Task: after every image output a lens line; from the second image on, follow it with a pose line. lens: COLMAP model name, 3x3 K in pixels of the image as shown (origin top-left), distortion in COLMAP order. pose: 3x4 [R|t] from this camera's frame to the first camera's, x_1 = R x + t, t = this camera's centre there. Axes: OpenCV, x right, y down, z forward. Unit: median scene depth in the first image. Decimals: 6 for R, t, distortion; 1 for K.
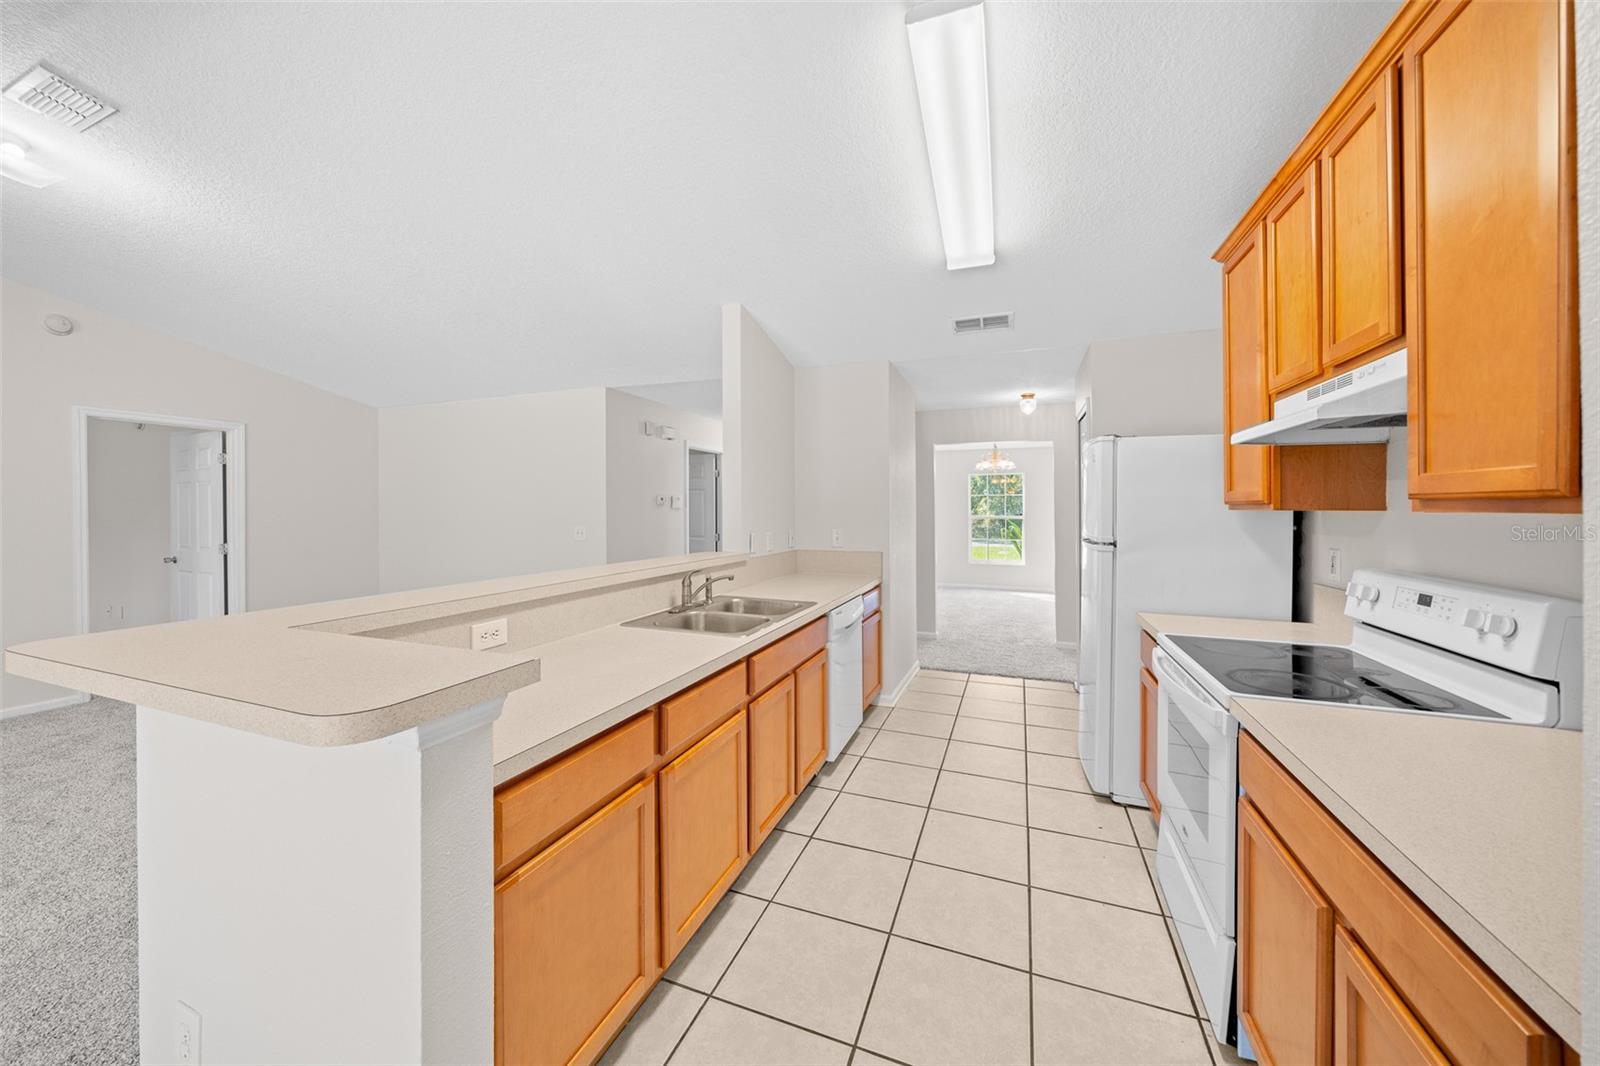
lens RADIAL K [[569.1, 0, 780.1], [0, 569.1, 510.4], [0, 0, 1]] dist [-0.002292, 0.000148]
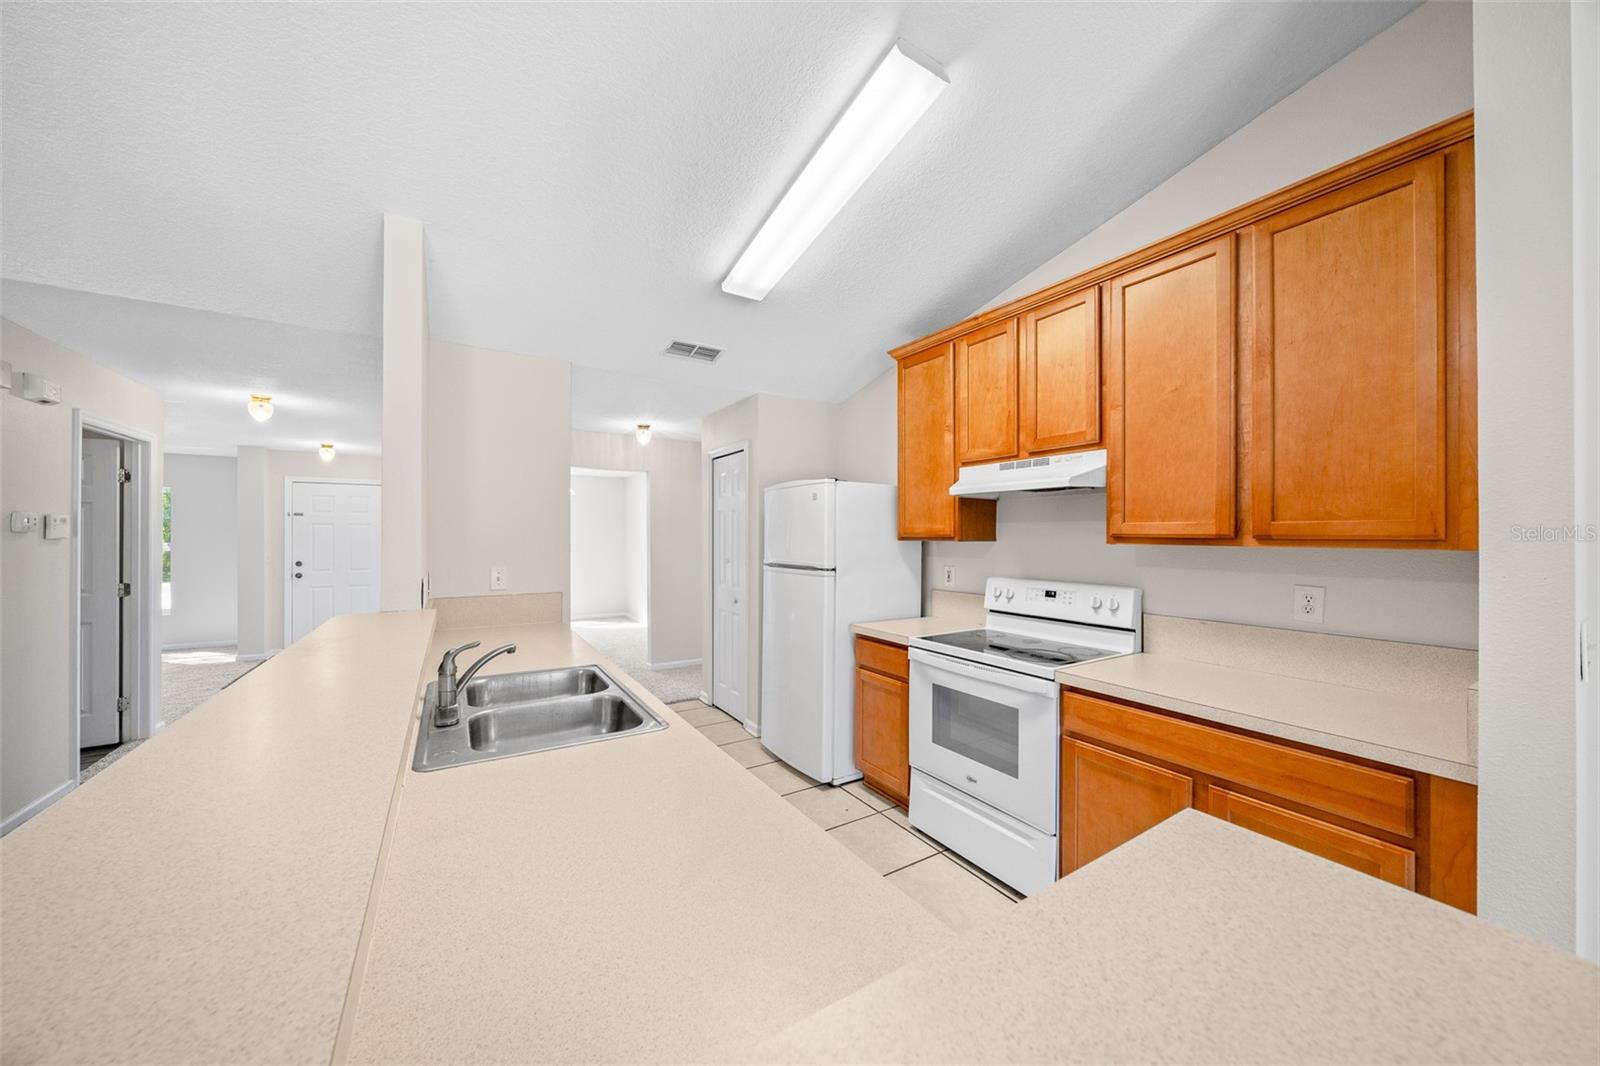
lens RADIAL K [[569.1, 0, 777.8], [0, 569.1, 535.9], [0, 0, 1]] dist [-0.002292, 0.000148]
pose [[0.595295, 0.000019, 0.803507, -0.603934], [0.001465, 0.999998, -0.001109, -0.014688], [-0.803506, 0.001838, 0.595294, 0.517475]]
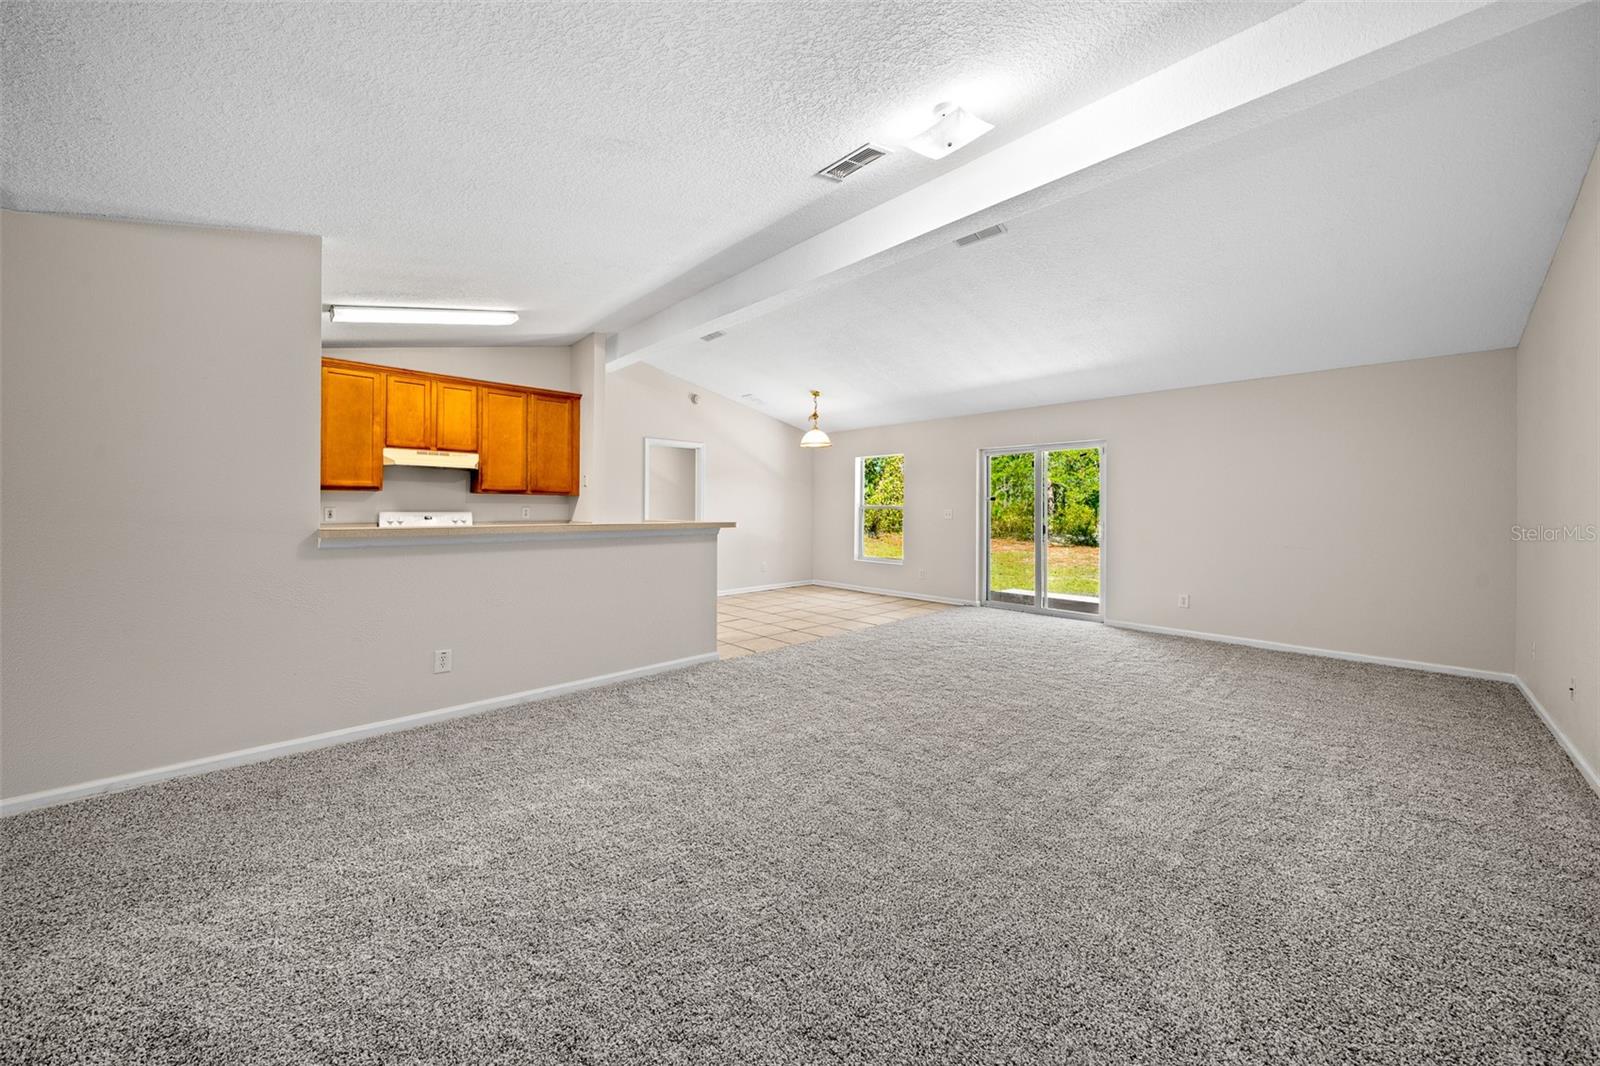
lens RADIAL K [[569.1, 0, 796.2], [0, 569.1, 512.5], [0, 0, 1]] dist [-0.002292, 0.000148]
pose [[-0.914858, -0.003954, 0.403757, -1.896858], [-0.000398, 0.999960, 0.008890, 0.075358], [-0.403776, 0.007972, -0.914823, 2.660738]]
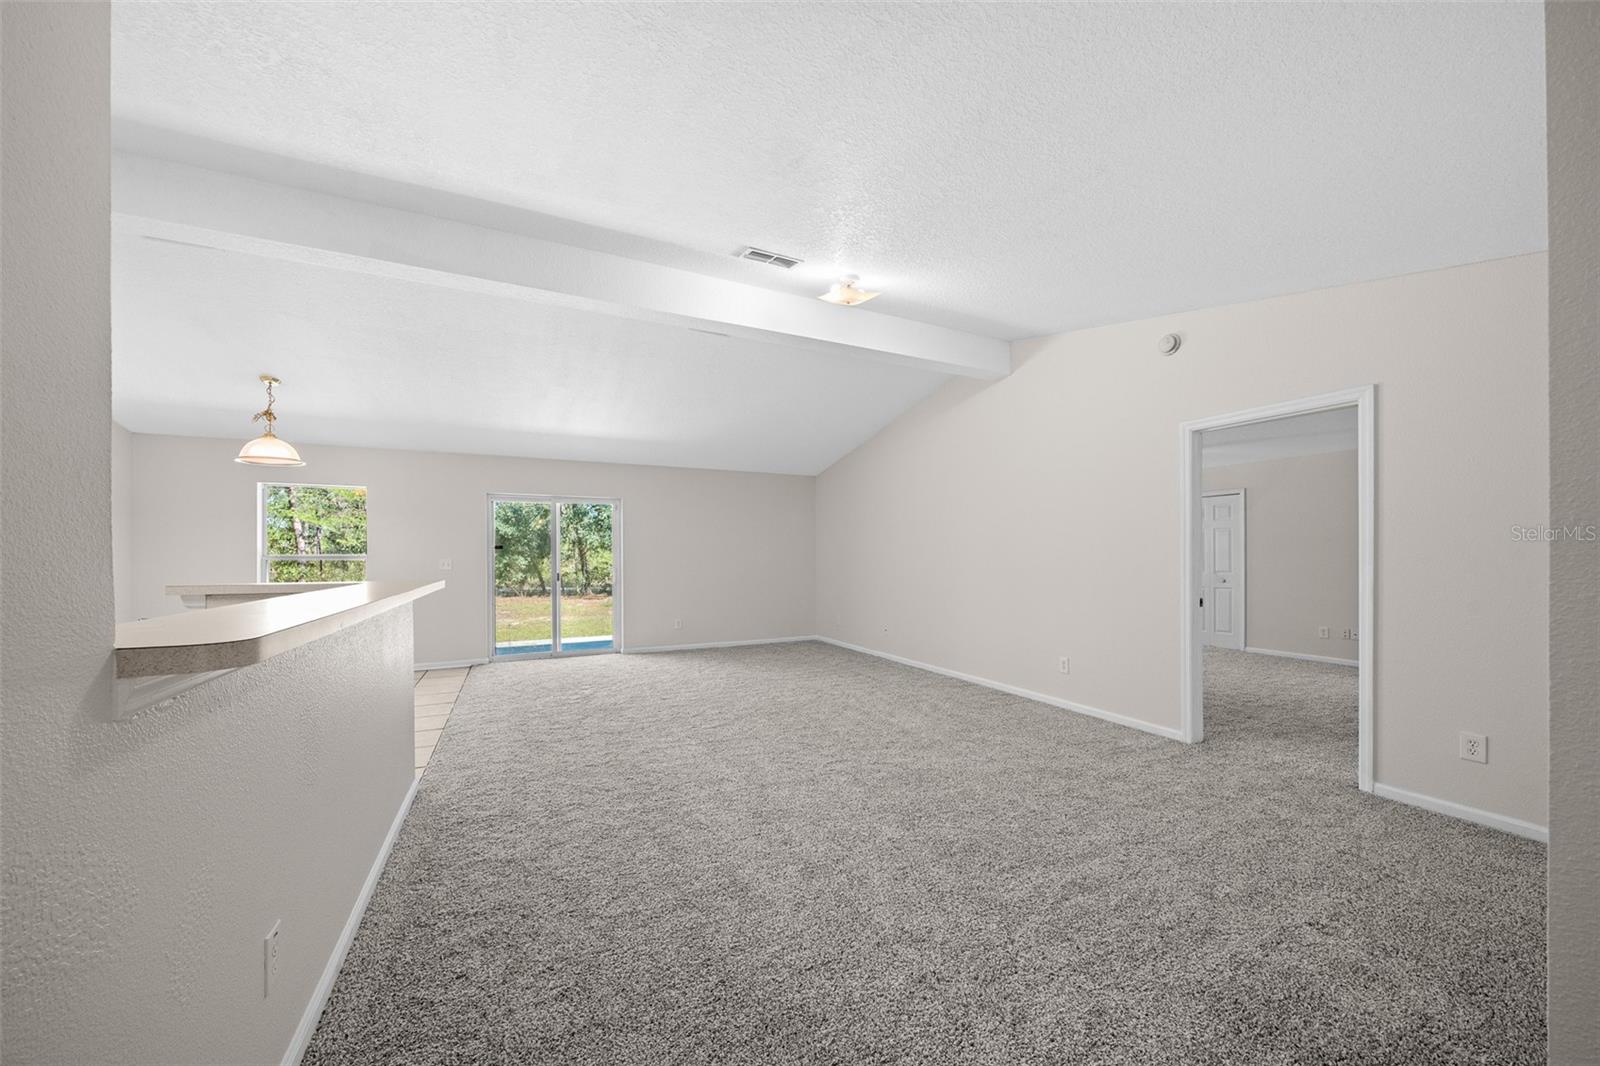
lens RADIAL K [[569.1, 0, 804.2], [0, 569.1, 560.4], [0, 0, 1]] dist [-0.002292, 0.000148]
pose [[-0.656059, 0.010640, -0.754634, -0.202684], [0.004893, 0.999940, 0.009845, 0.068670], [0.754694, 0.002767, -0.656072, 2.448450]]
